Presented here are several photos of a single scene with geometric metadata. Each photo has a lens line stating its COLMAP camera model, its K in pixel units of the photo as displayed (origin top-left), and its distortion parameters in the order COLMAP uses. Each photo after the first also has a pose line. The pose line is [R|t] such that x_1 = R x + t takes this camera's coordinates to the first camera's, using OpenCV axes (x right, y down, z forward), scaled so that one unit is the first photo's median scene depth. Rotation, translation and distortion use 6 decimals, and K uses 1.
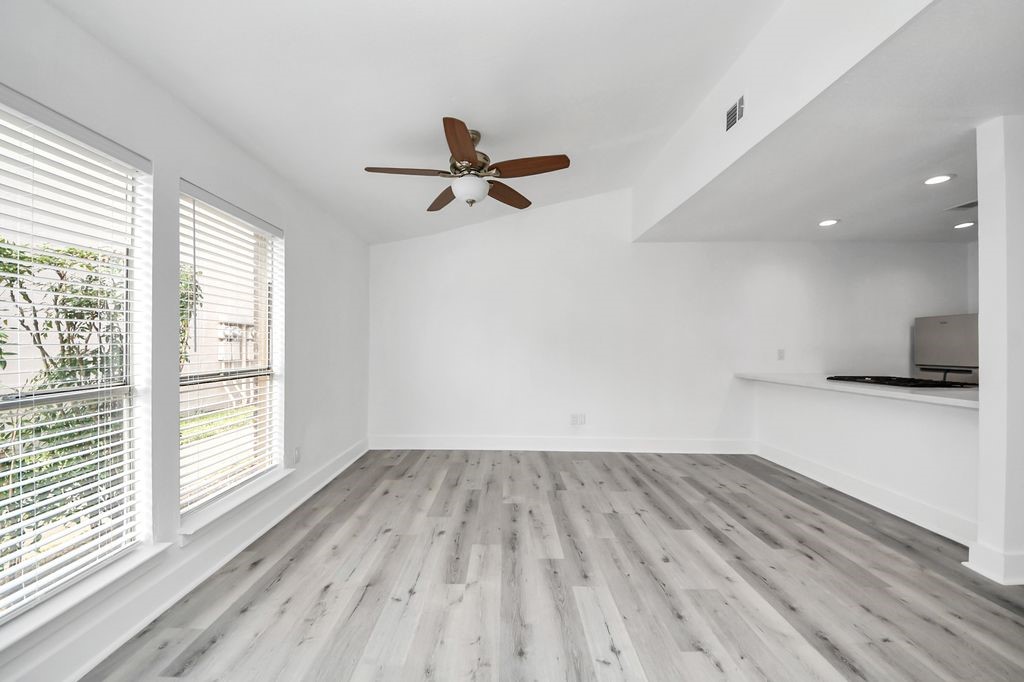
lens RADIAL K [[384.7, 0, 515.4], [0, 384.7, 338.5], [0, 0, 1]] dist [0.002538, -0.006371]
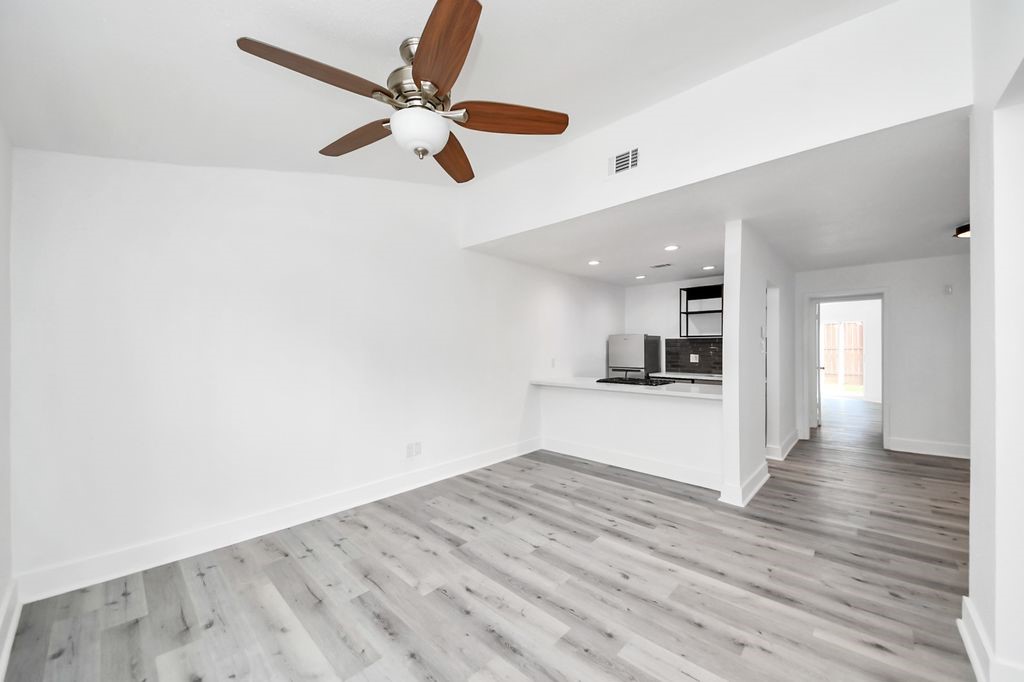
lens RADIAL K [[384.7, 0, 516.3], [0, 384.7, 343.8], [0, 0, 1]] dist [0.002538, -0.006371]
pose [[0.677908, 0.002043, 0.735144, -0.464610], [-0.012983, 0.999873, 0.009193, -0.046501], [-0.735032, -0.015777, 0.677849, 0.425621]]
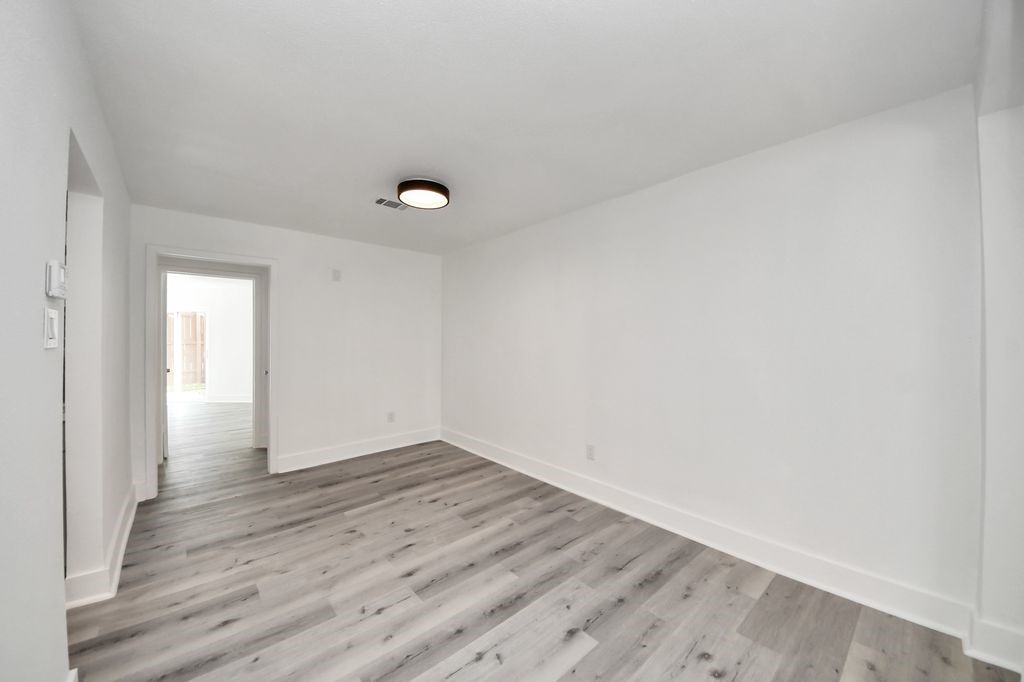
lens RADIAL K [[376.6, 0, 513.7], [0, 376.6, 337.9], [0, 0, 1]] dist [-0.007311, -0.000927]
pose [[-0.656292, 0.002744, 0.754502, 0.626922], [-0.016556, 0.999700, -0.018037, -0.016775], [-0.754326, -0.024329, -0.656049, 0.614782]]
